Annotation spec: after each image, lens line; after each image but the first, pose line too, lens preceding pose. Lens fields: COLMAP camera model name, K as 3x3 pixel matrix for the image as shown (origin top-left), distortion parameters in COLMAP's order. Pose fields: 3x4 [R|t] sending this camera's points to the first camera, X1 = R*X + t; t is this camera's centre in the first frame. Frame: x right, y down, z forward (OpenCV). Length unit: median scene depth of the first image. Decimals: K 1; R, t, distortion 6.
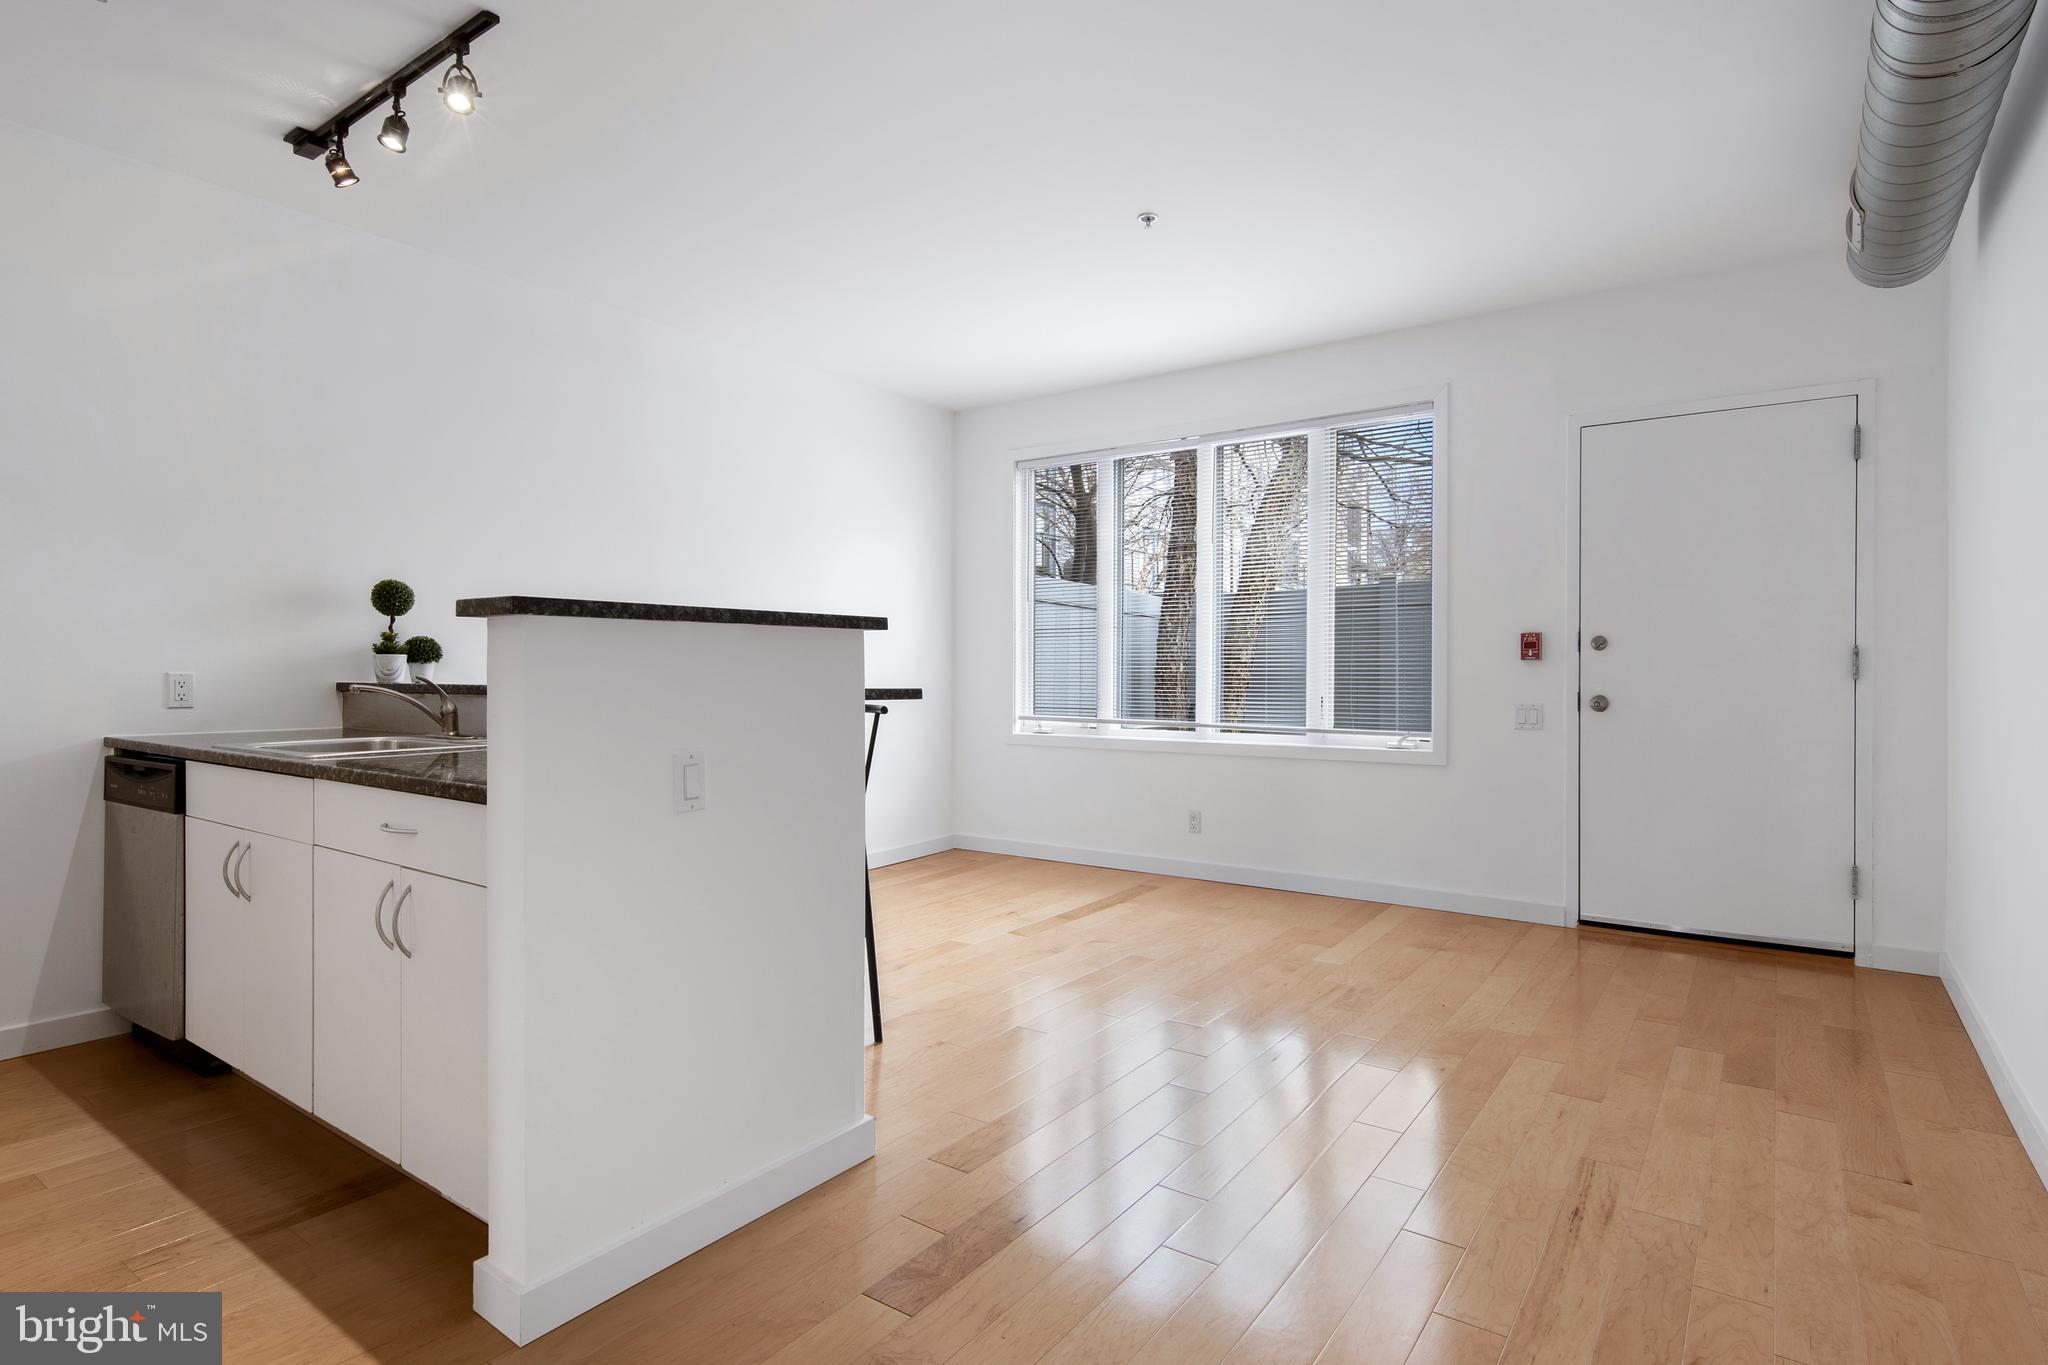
lens RADIAL K [[1046.0, 0, 1034.1], [0, 1046.0, 681.4], [0, 0, 1]] dist [0.021202, -0.006314]
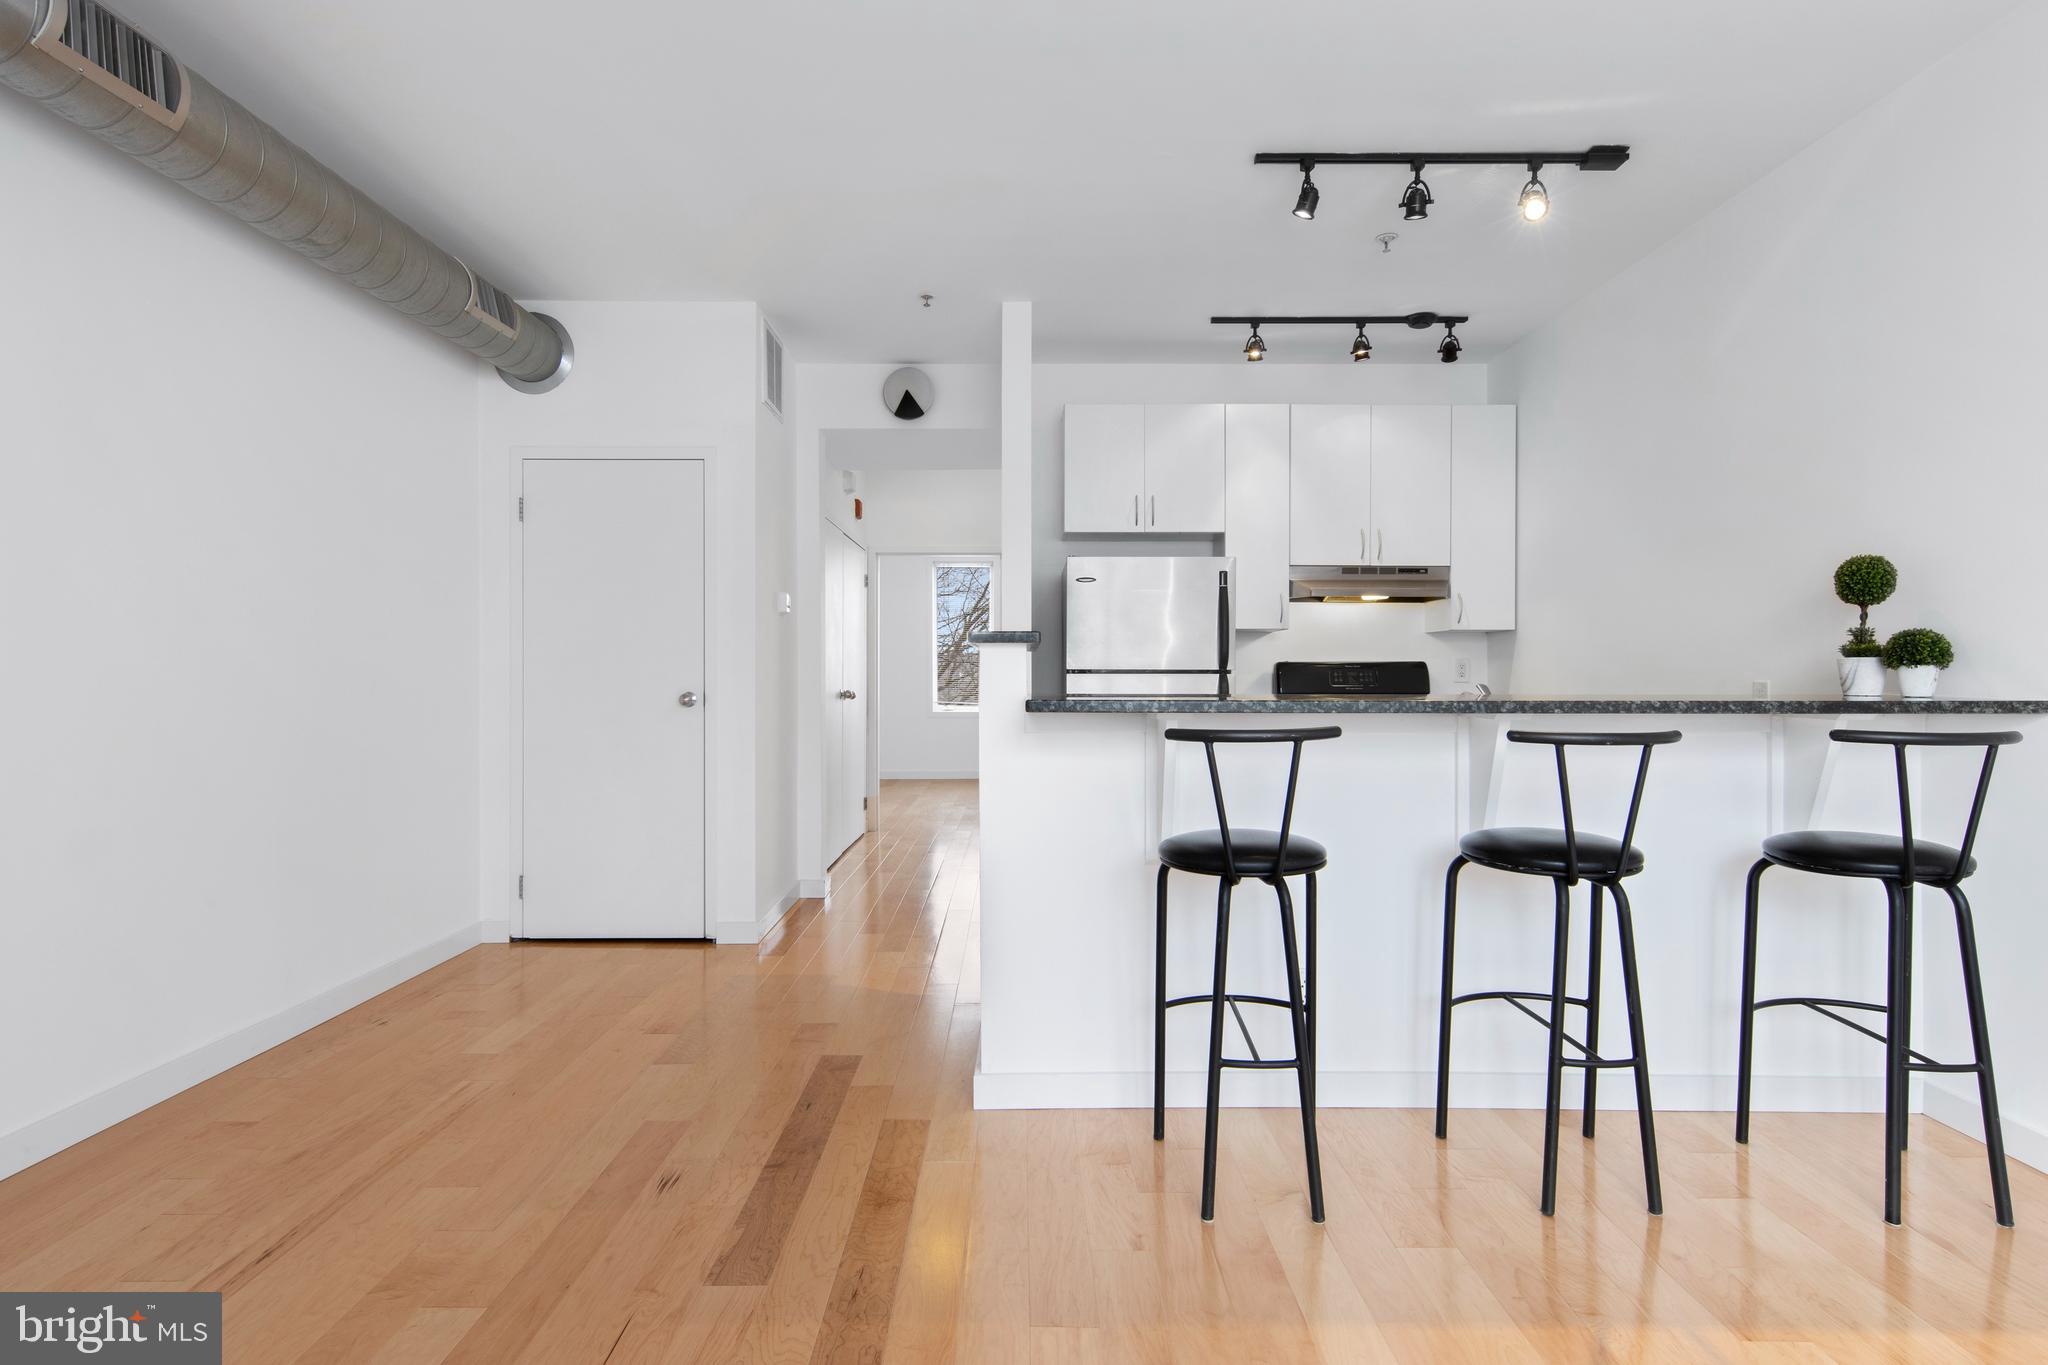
lens RADIAL K [[1046.0, 0, 1022.5], [0, 1046.0, 677.6], [0, 0, 1]] dist [0.021202, -0.006314]
pose [[-0.813906, 0.001868, -0.580994, 0.258678], [-0.005918, 0.999916, 0.011505, -0.014376], [0.580966, 0.012802, -0.813827, 1.089848]]
